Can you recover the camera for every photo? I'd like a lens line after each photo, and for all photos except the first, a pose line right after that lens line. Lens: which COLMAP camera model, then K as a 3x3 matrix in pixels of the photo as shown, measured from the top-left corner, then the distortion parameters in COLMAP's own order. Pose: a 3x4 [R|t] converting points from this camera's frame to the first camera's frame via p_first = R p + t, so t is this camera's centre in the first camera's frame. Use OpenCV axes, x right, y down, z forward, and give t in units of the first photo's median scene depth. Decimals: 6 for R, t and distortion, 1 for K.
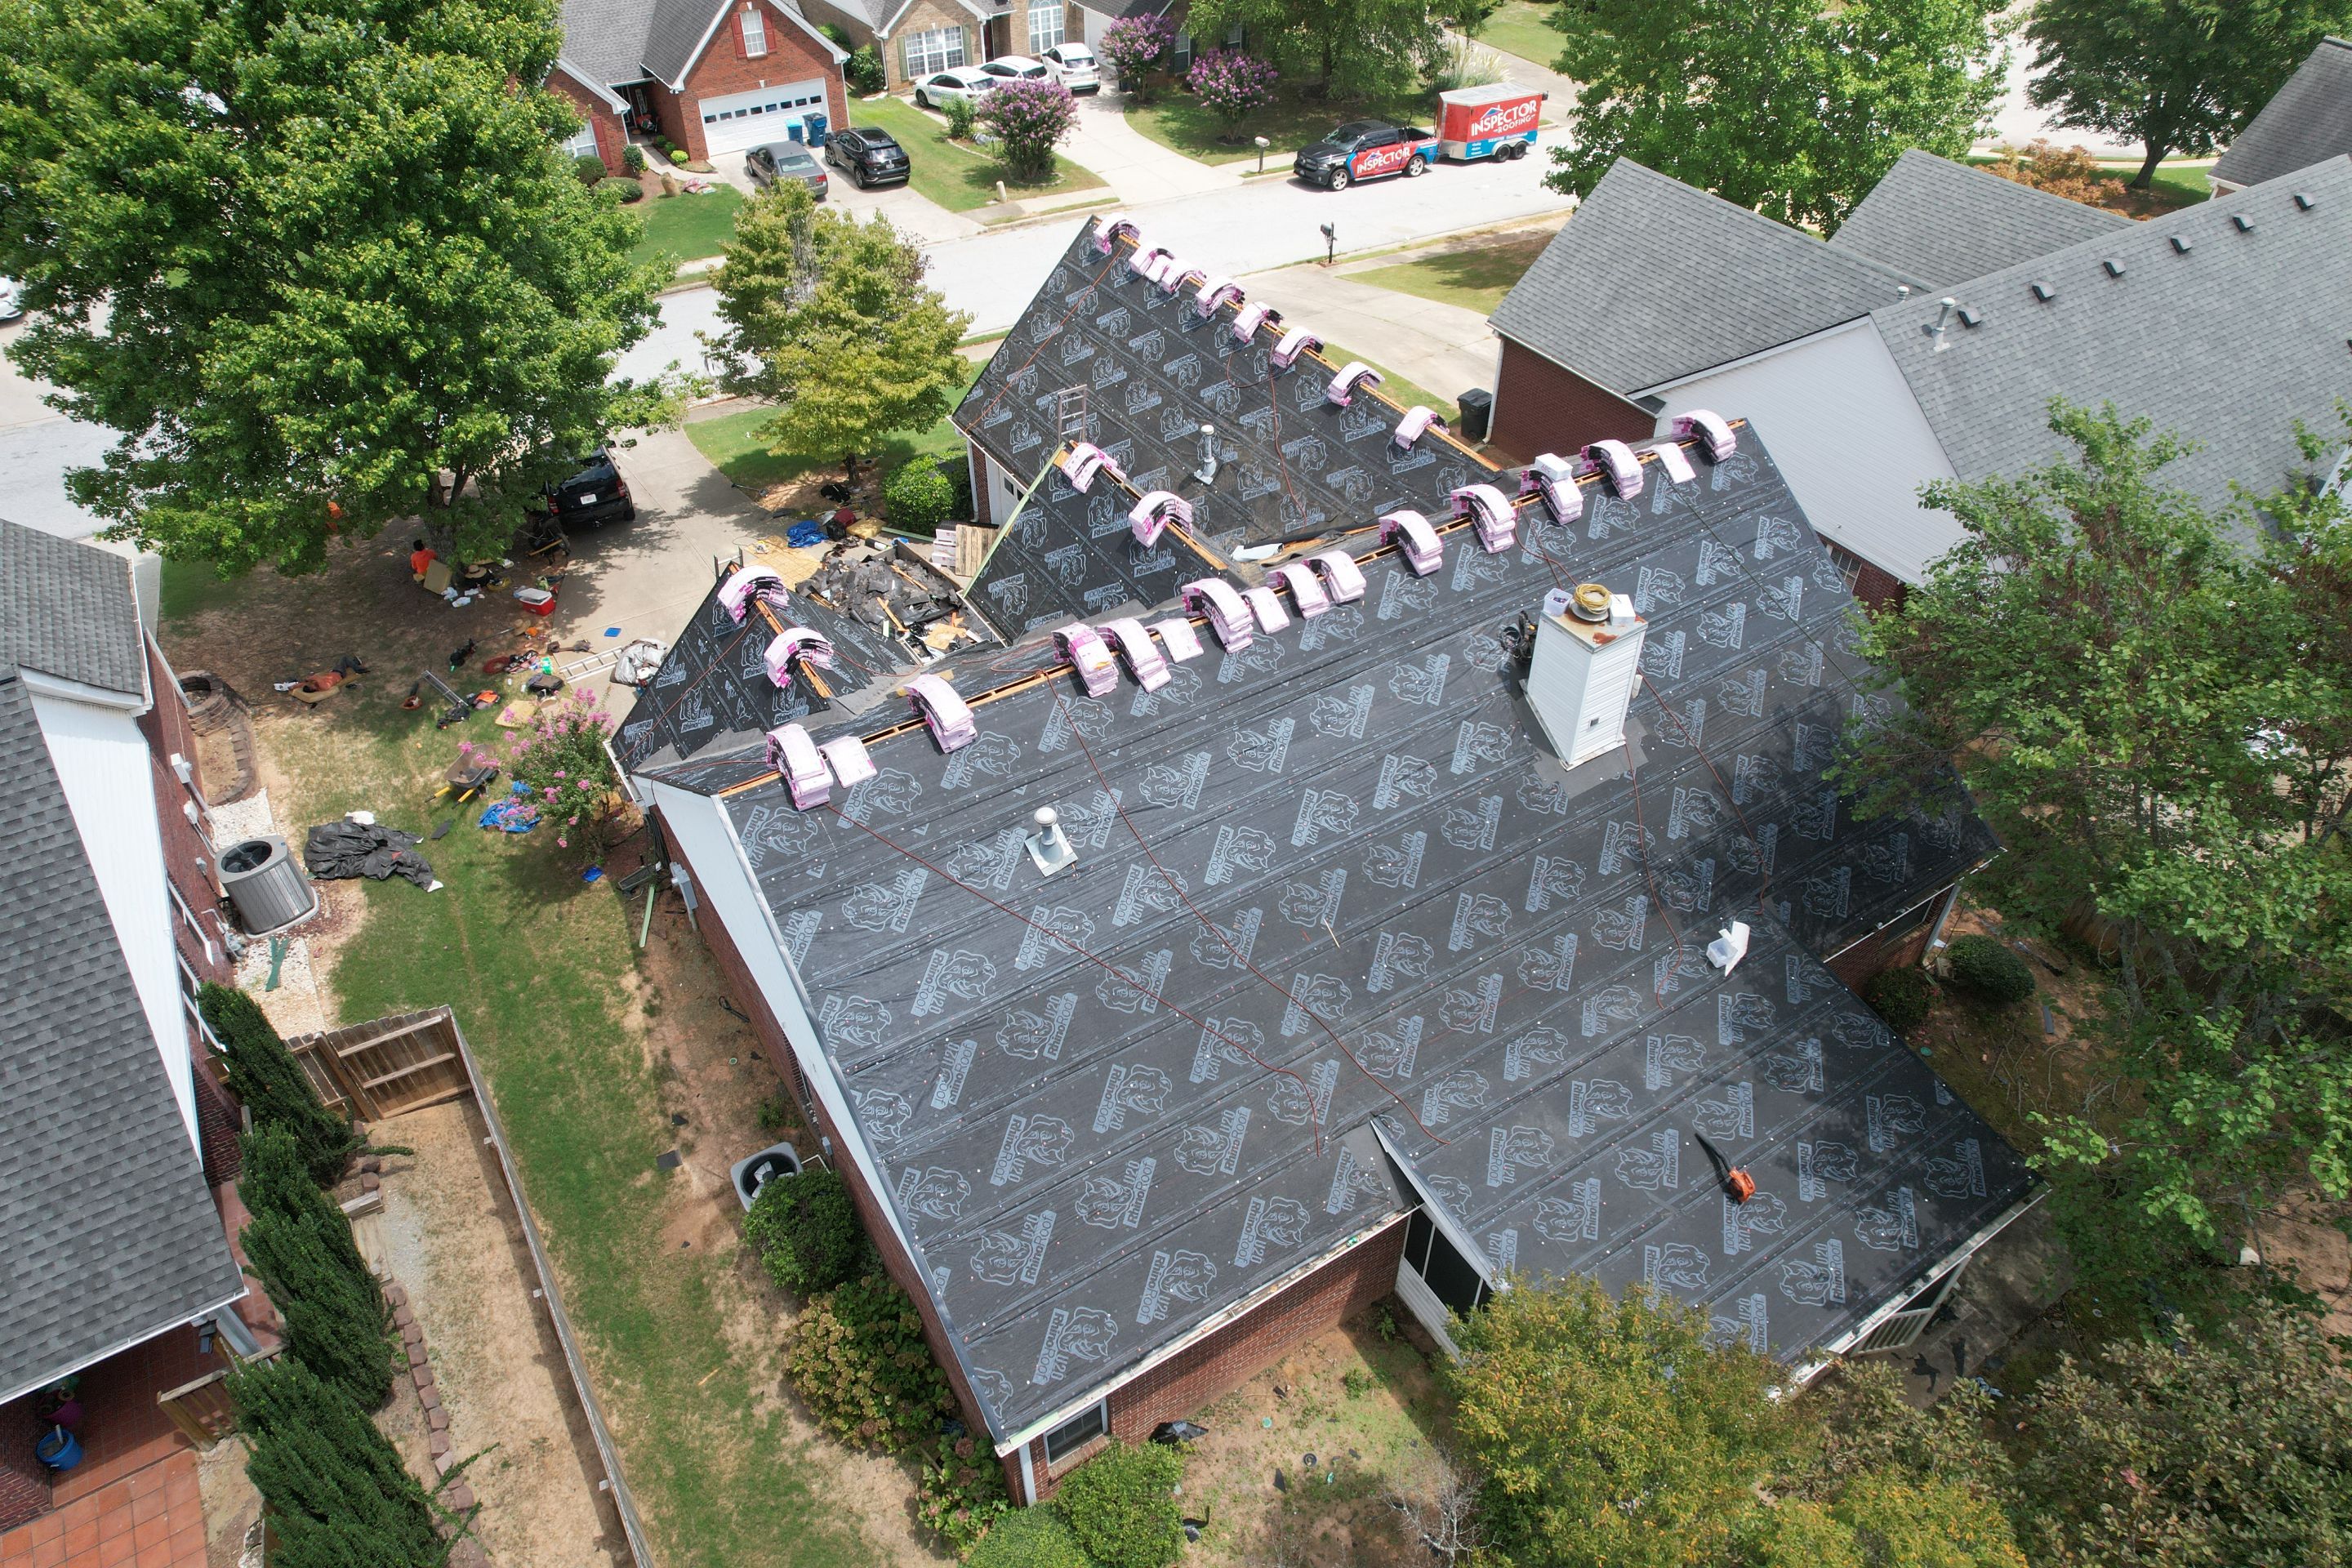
lens RADIAL K [[1493.0, 0, 1176.2], [0, 1493.0, 791.5], [0, 0, 1]] dist [-0.069988, 0.055929]
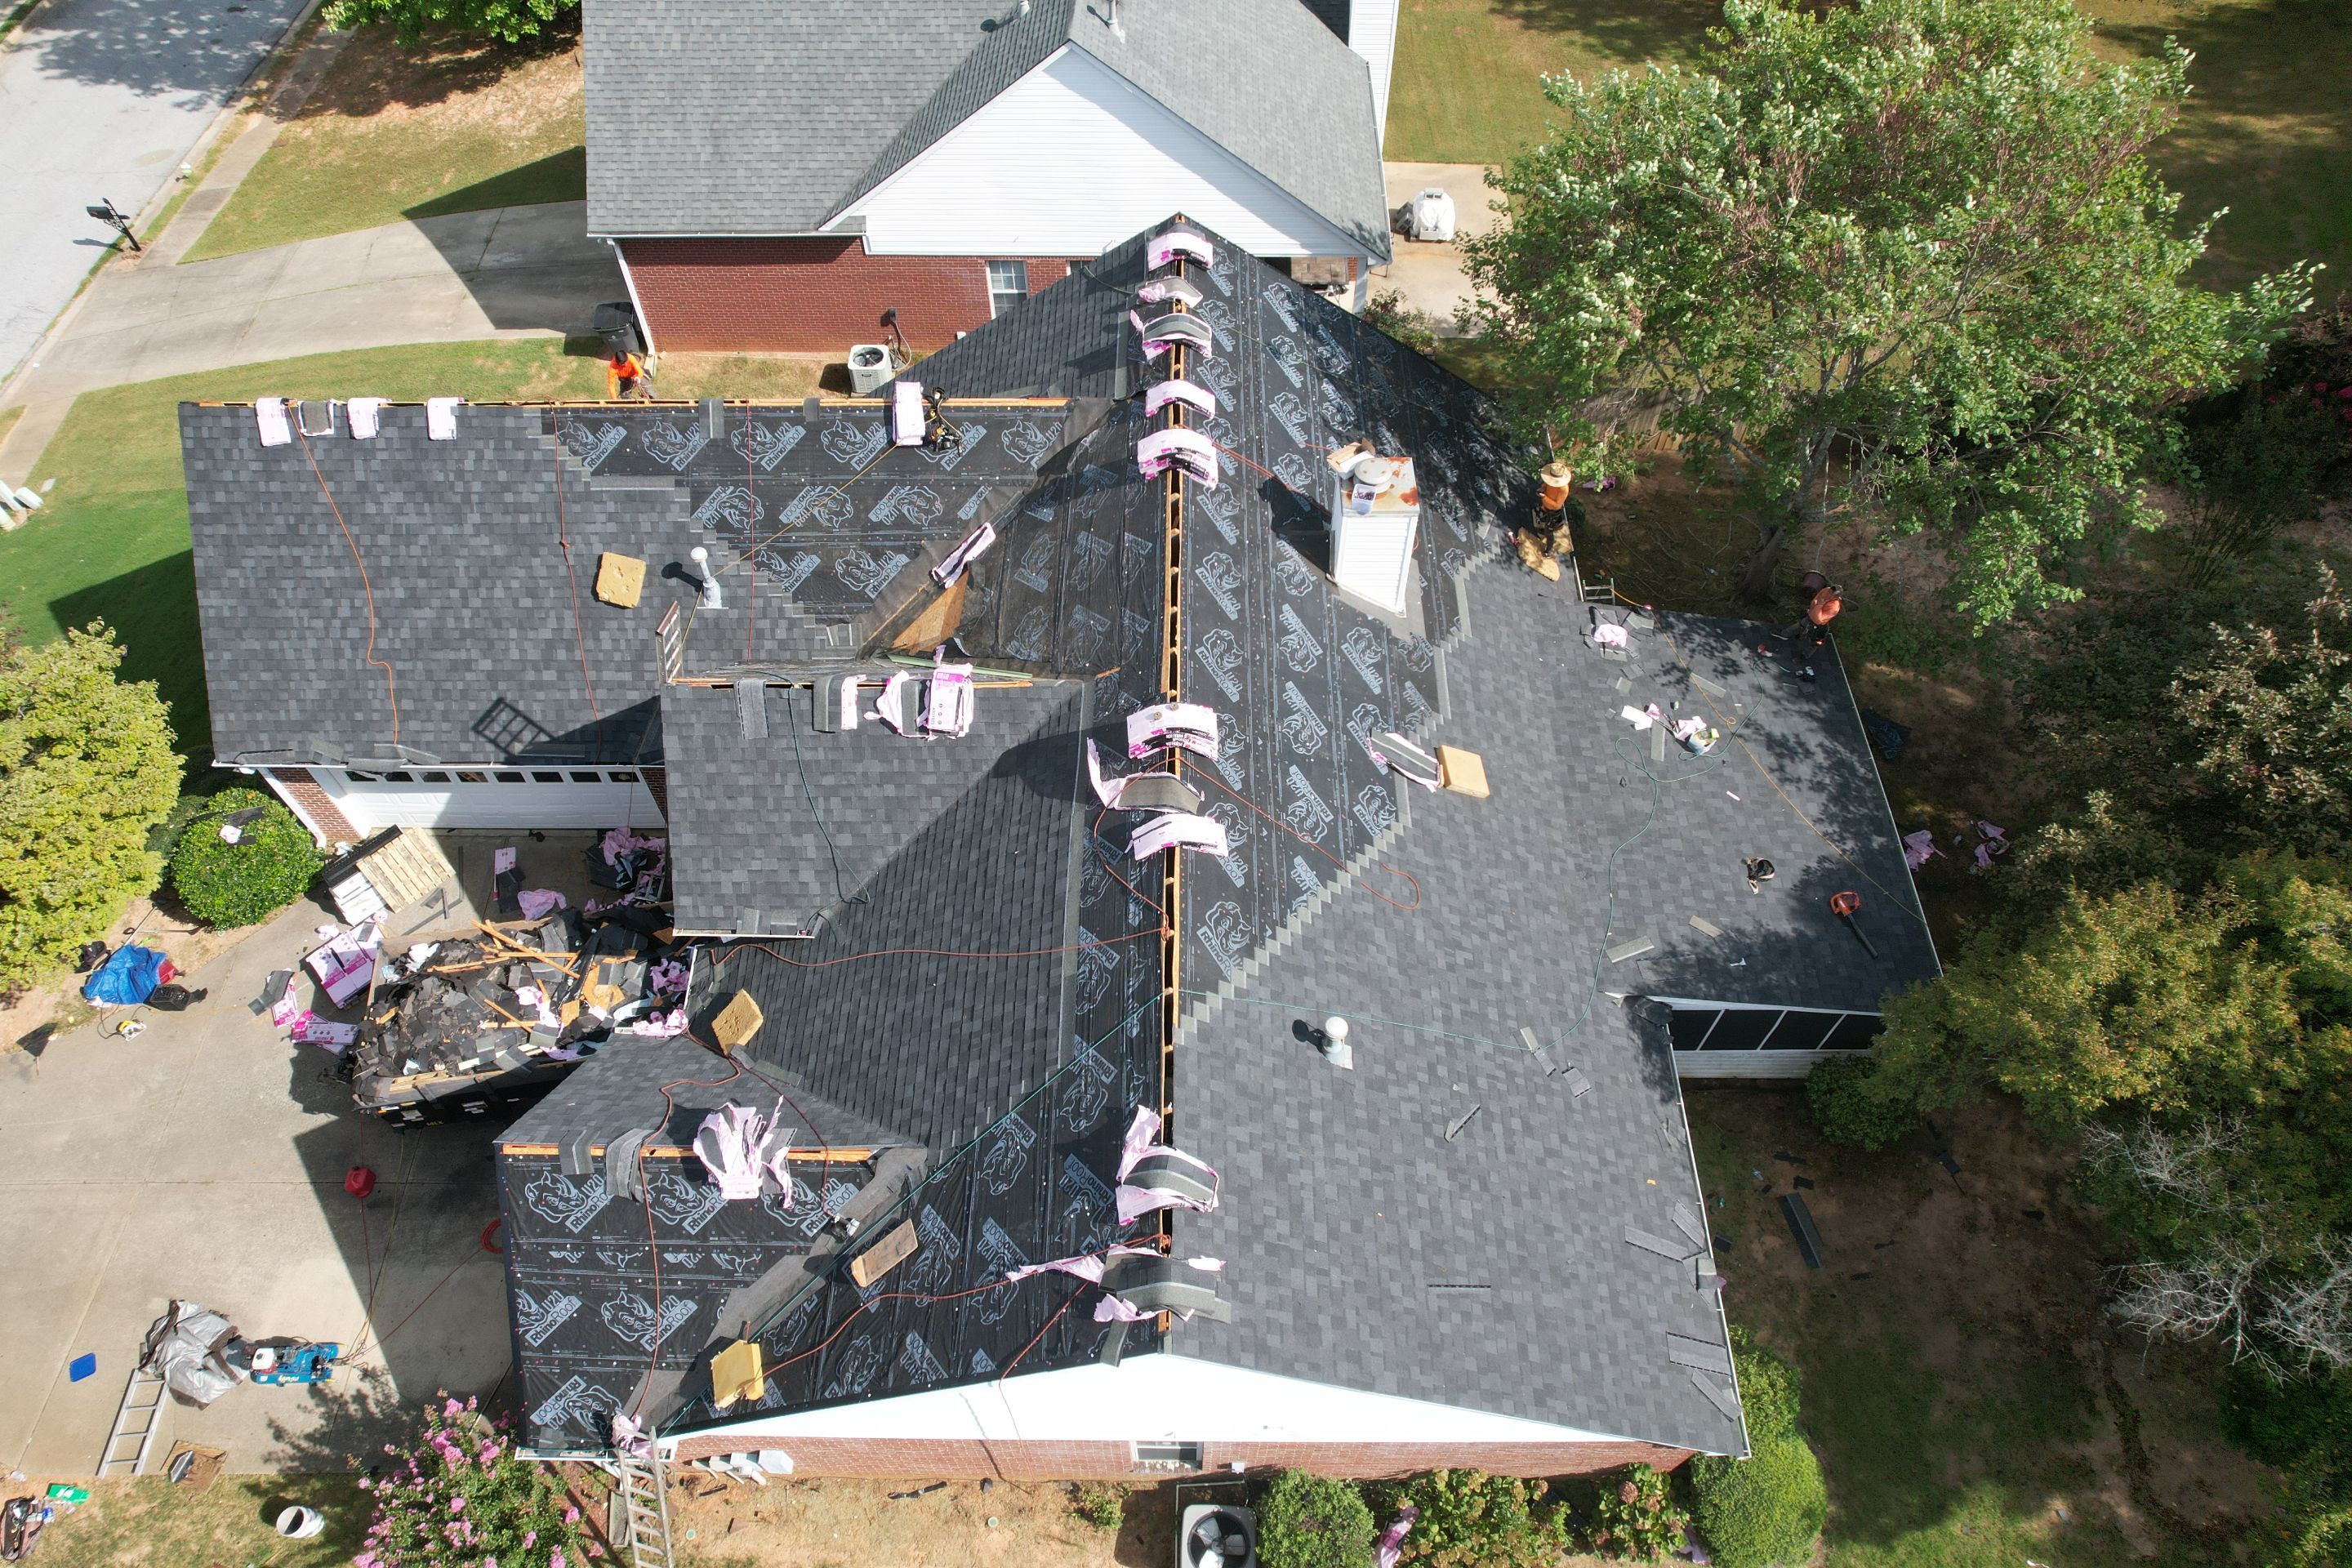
lens RADIAL K [[1493.0, 0, 1176.2], [0, 1493.0, 791.5], [0, 0, 1]] dist [-0.069988, 0.055929]
pose [[0.541041, -0.686223, 0.486183, -0.346549], [0.556461, 0.725566, 0.404852, -0.371561], [-0.630576, 0.051500, 0.774417, 0.267597]]
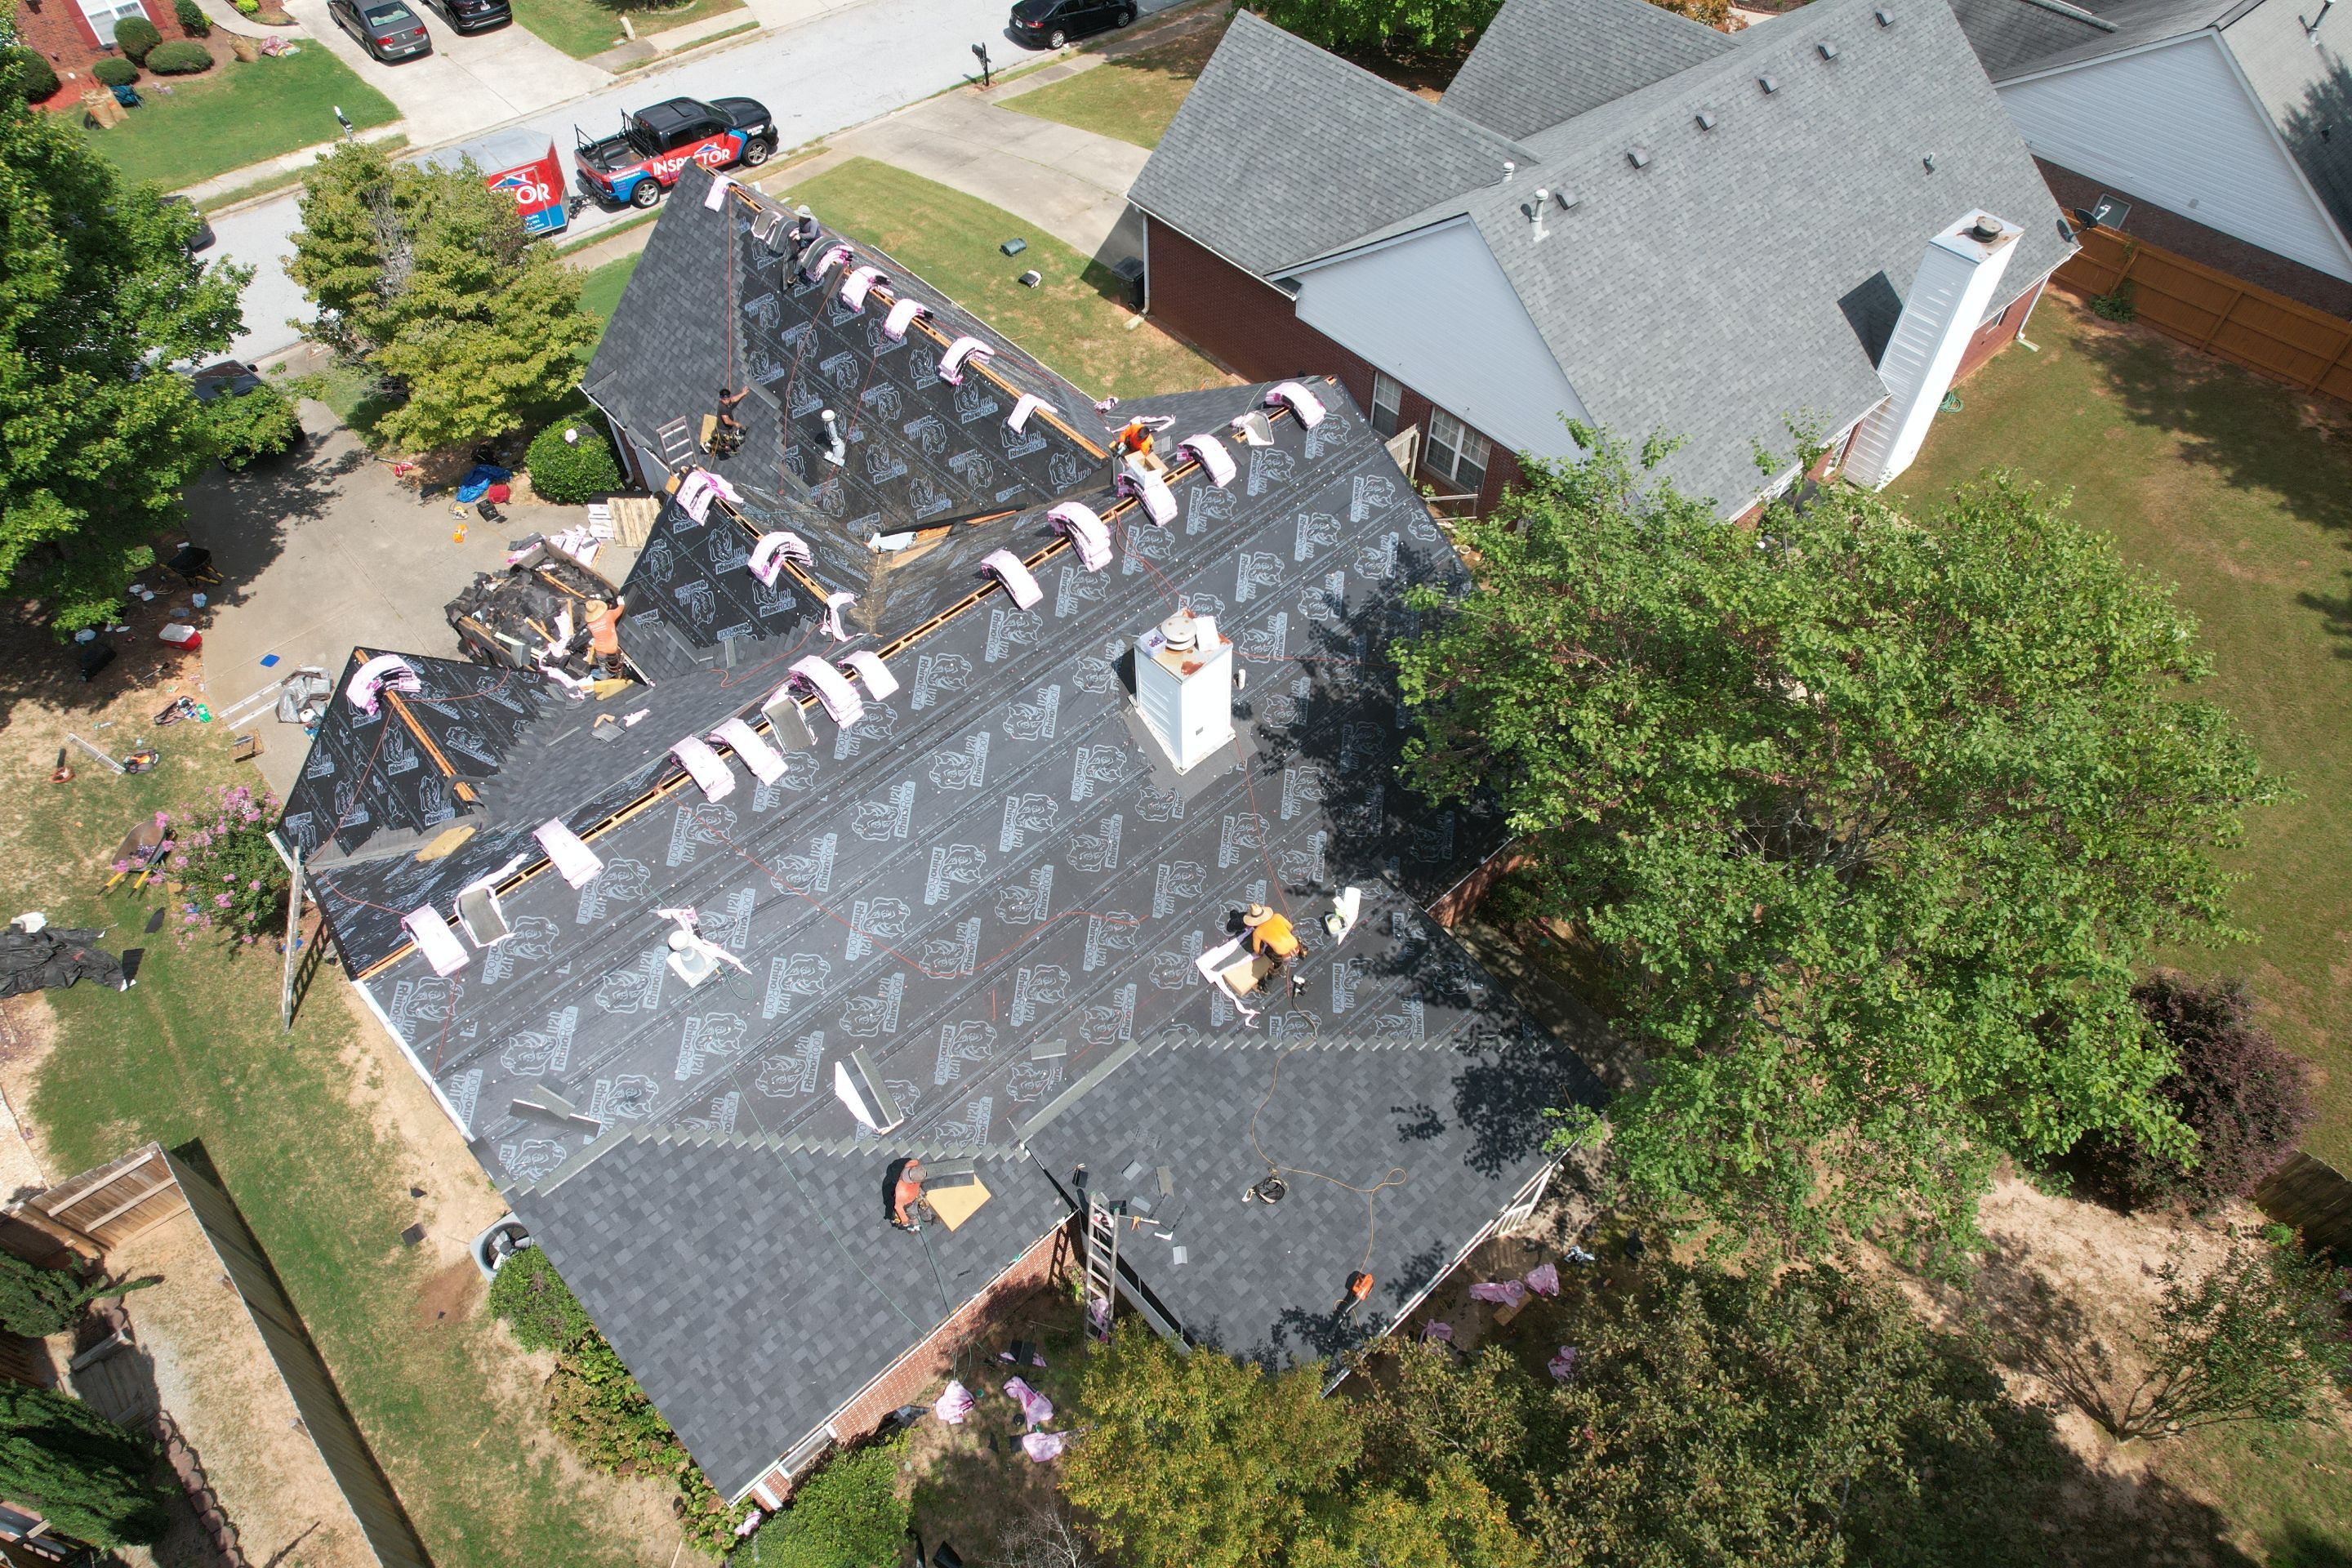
lens RADIAL K [[1478.3, 0, 1171.5], [0, 1478.3, 792.7], [0, 0, 1]] dist [-0.078236, 0.078364]
pose [[0.983736, -0.143856, 0.107563, 0.119625], [0.120674, 0.972855, 0.197461, -0.185706], [-0.133049, -0.181269, 0.974392, -0.041314]]
